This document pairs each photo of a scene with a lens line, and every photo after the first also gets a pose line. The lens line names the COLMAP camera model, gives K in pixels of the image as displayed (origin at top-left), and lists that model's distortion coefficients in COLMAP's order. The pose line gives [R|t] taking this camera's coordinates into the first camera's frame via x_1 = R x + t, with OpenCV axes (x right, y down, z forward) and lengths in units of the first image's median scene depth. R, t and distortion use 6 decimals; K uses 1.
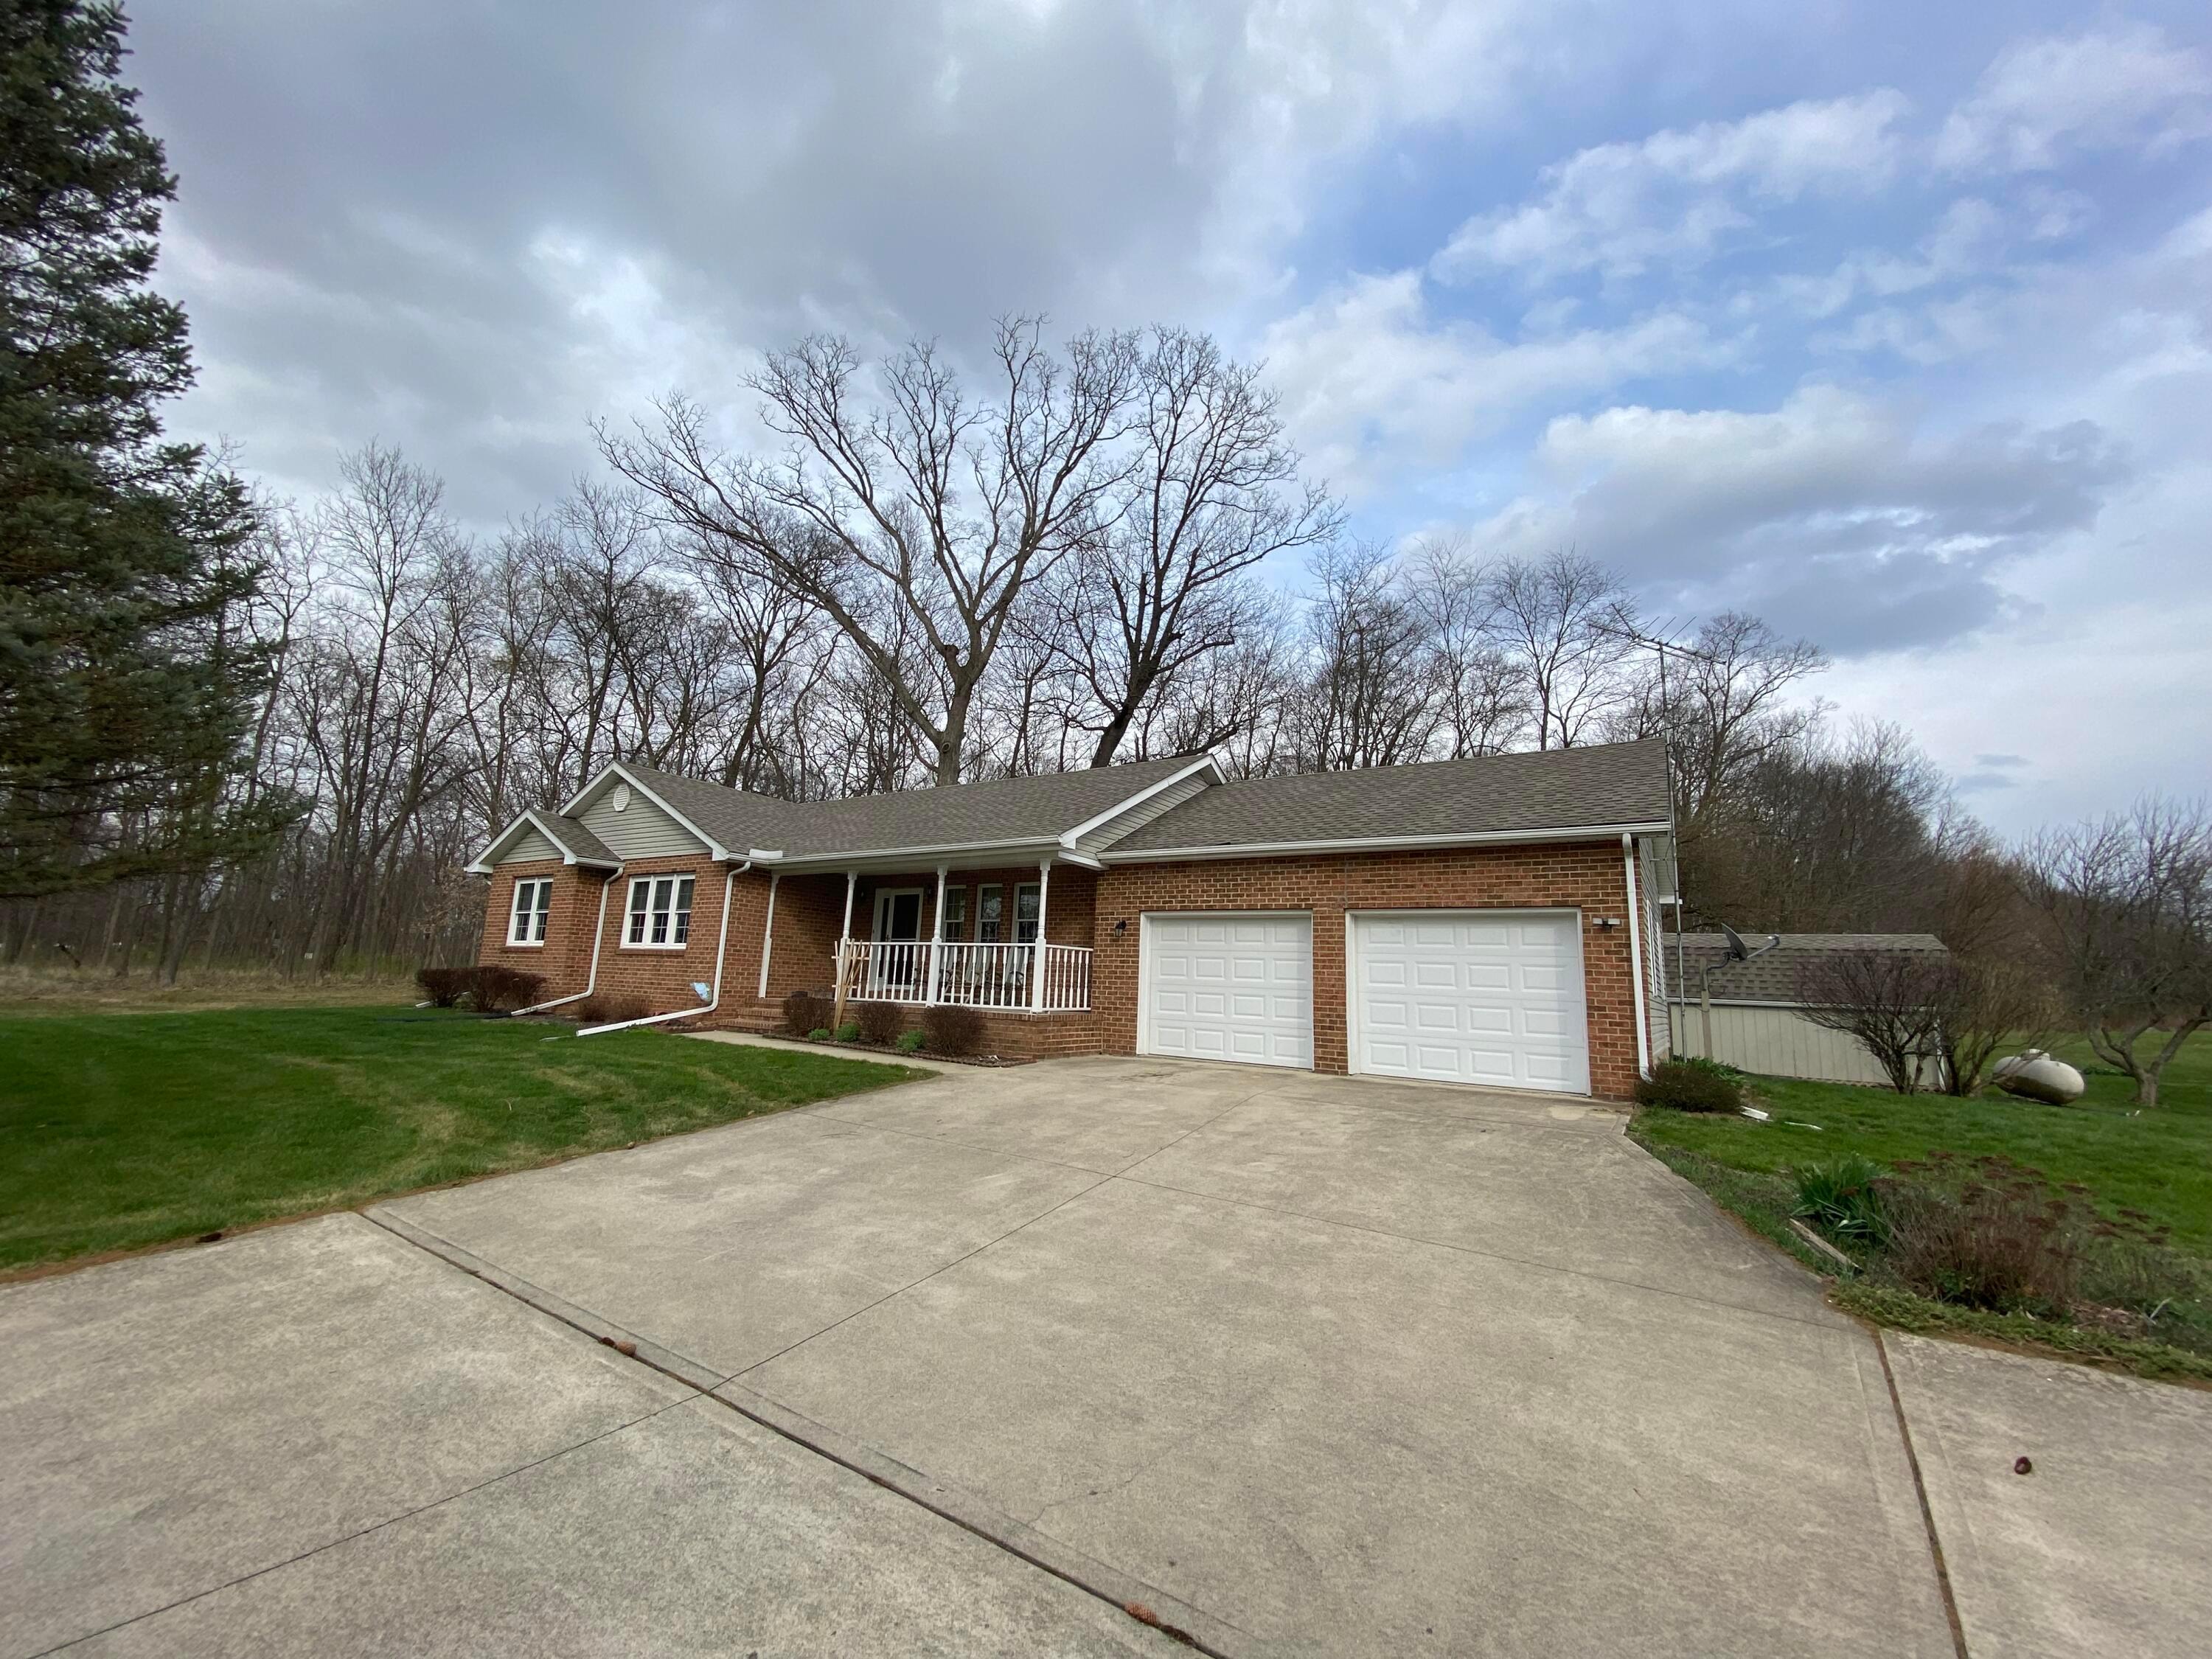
lens RADIAL K [[879.6, 0, 1106.0], [0, 879.6, 829.5], [0, 0, 1]] dist [-0.037175, -0.000543]
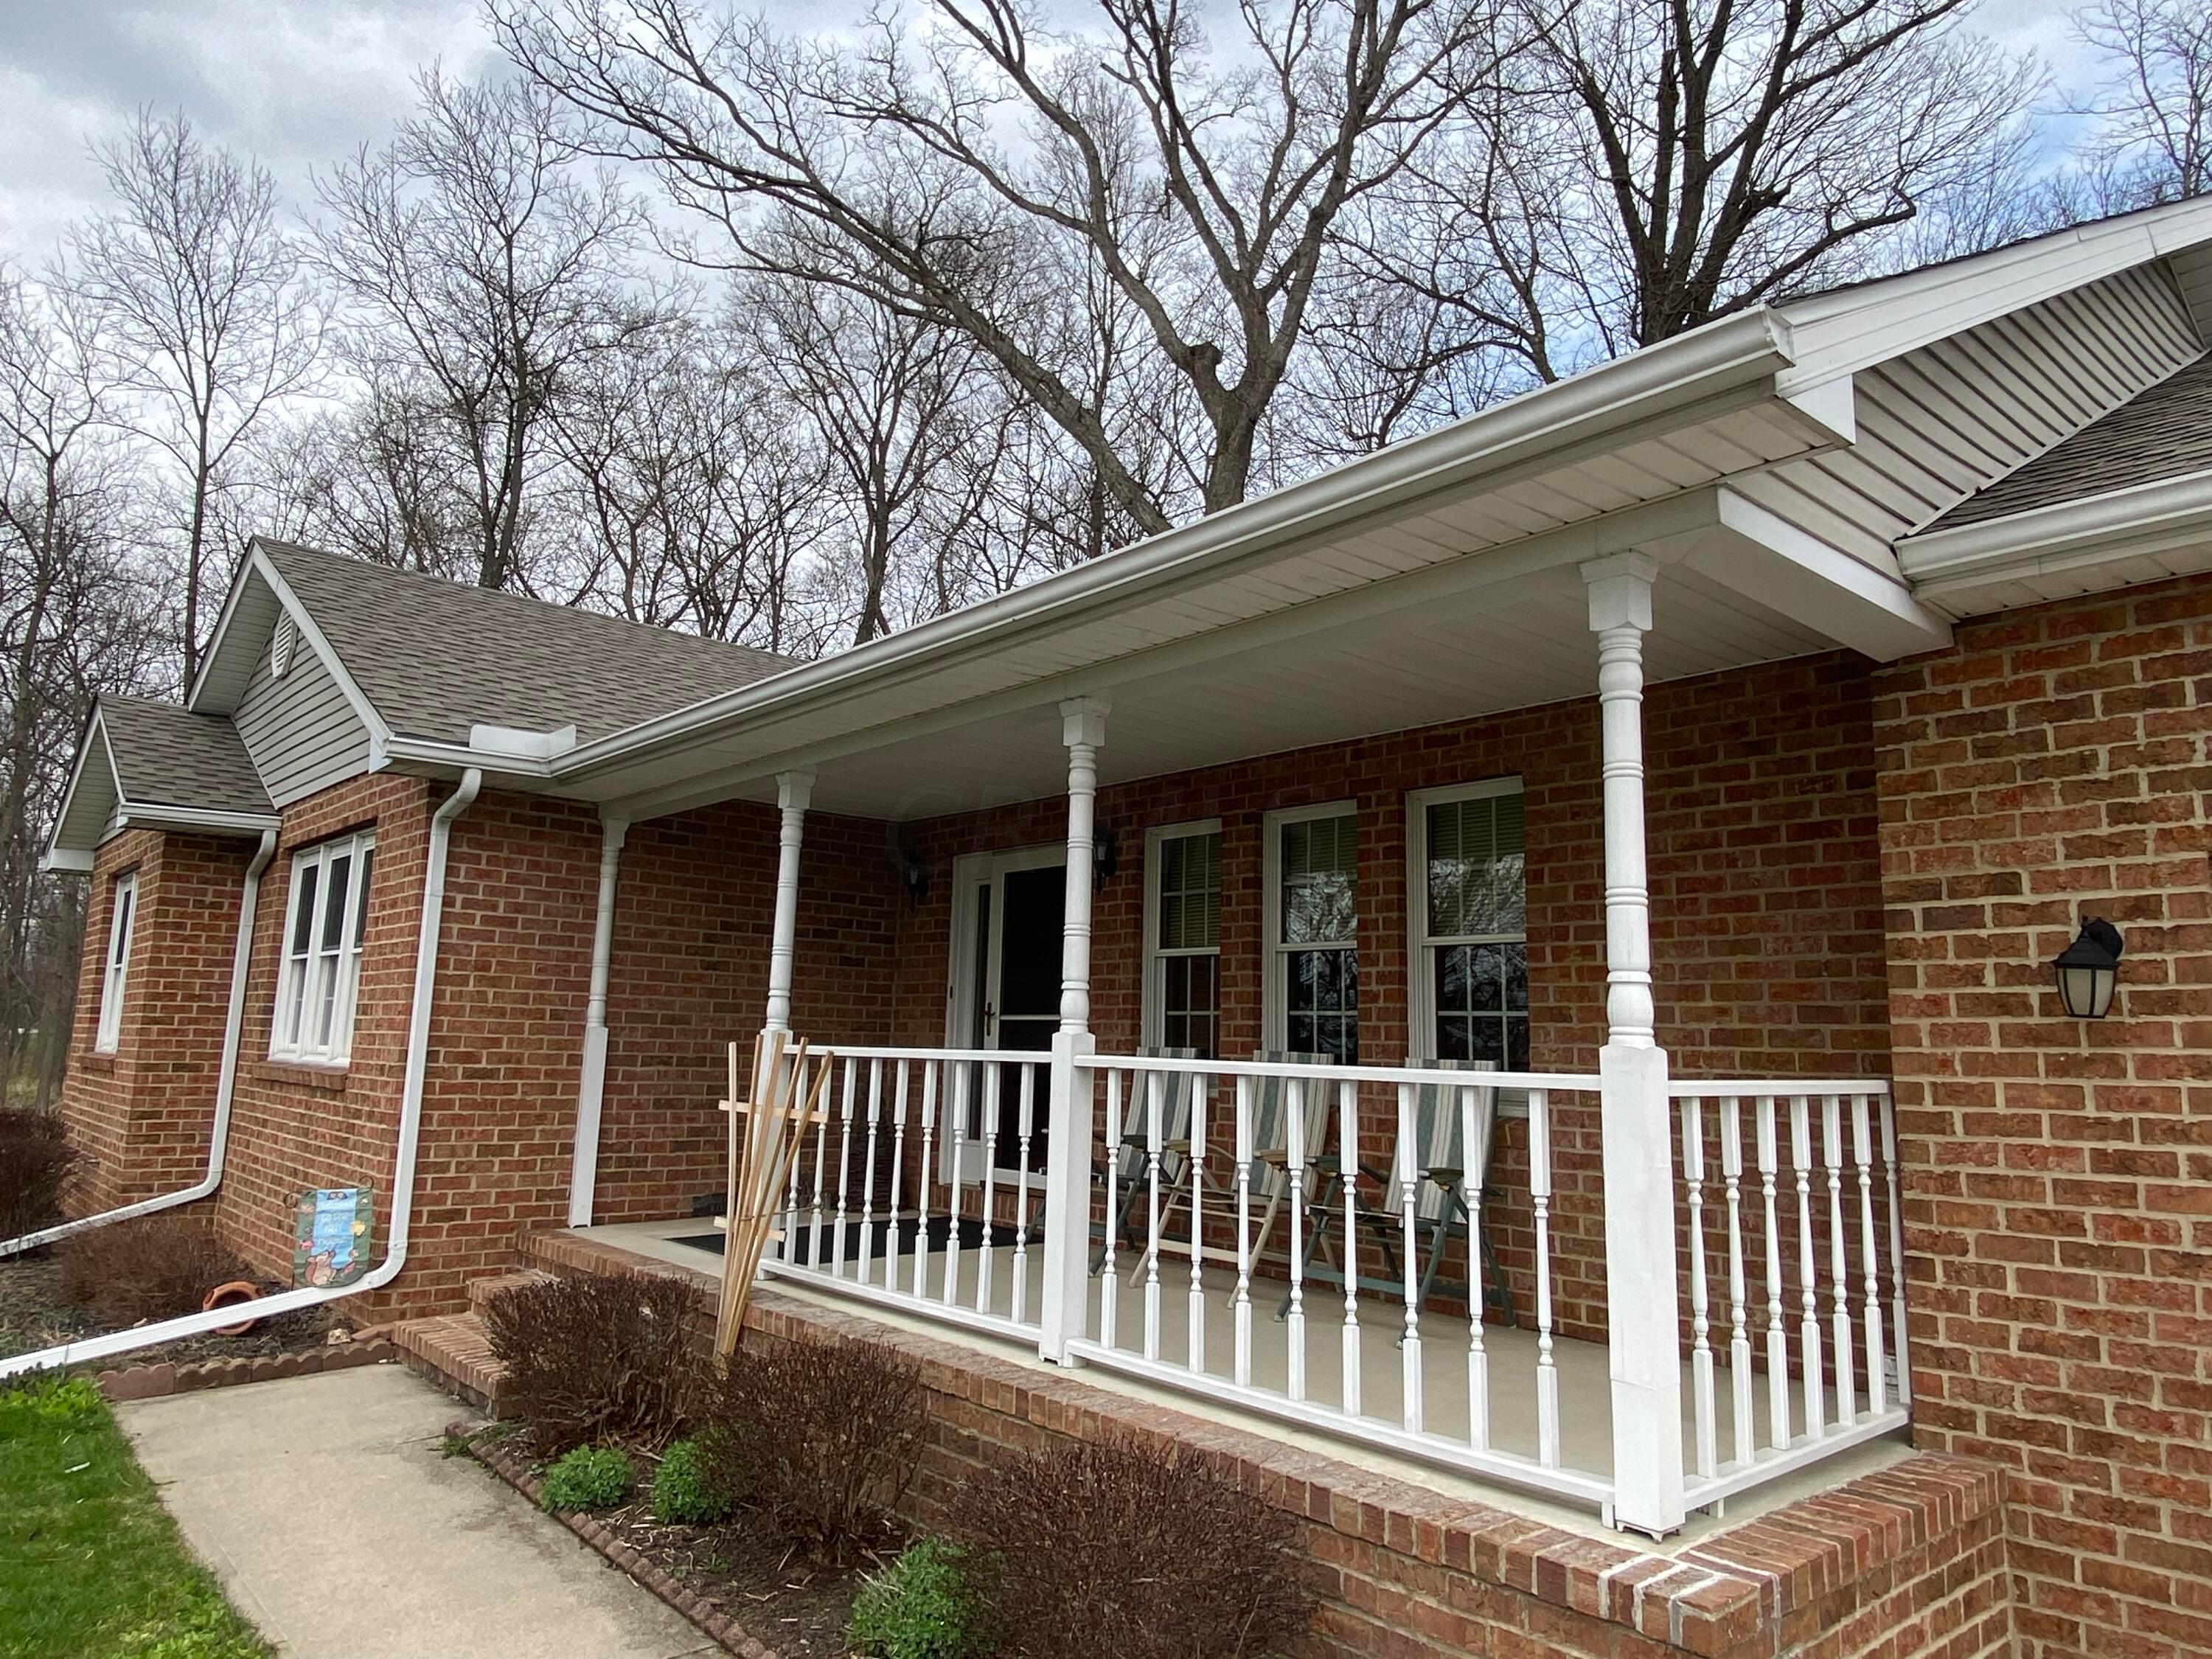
lens RADIAL K [[1476.7, 0, 1163.8], [0, 1476.7, 825.2], [0, 0, 1]] dist [-0.002318, -0.000994]
pose [[0.971672, -0.046708, -0.231671, -0.035411], [0.050755, 0.998645, 0.011536, 0.029234], [0.230818, -0.022968, 0.972726, 0.274941]]
